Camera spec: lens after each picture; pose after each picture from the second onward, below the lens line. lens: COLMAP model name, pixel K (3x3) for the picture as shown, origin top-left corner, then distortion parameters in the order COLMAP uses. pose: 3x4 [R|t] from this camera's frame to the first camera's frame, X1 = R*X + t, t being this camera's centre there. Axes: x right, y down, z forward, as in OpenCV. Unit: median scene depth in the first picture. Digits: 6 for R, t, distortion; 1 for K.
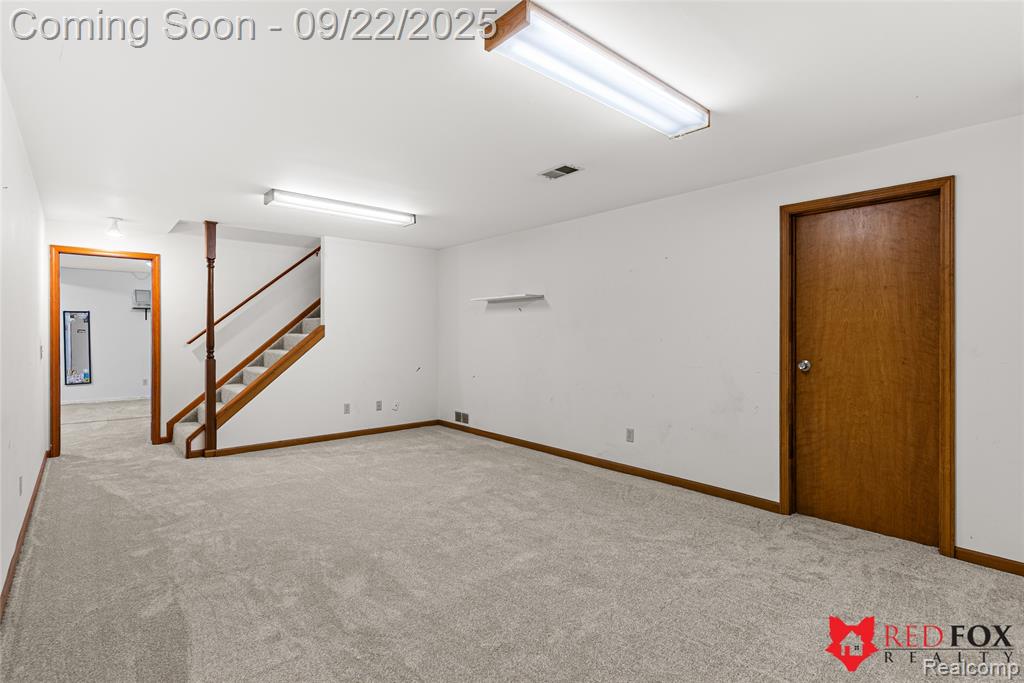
lens RADIAL K [[488.5, 0, 510.6], [0, 488.5, 336.3], [0, 0, 1]] dist [-0.001313, 0.000581]
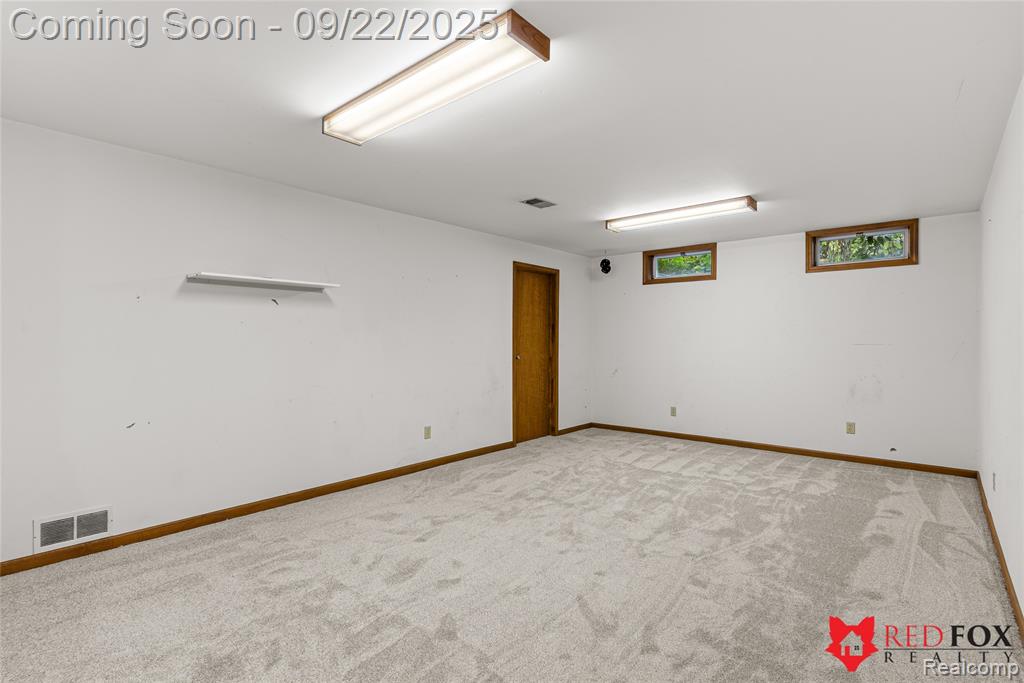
lens RADIAL K [[488.5, 0, 510.6], [0, 488.5, 336.3], [0, 0, 1]] dist [-0.001313, 0.000581]
pose [[-0.128098, 0.001184, 0.991761, -0.665980], [0.000248, 0.999999, -0.001162, -0.006589], [-0.991762, 0.000097, -0.128098, 0.751977]]
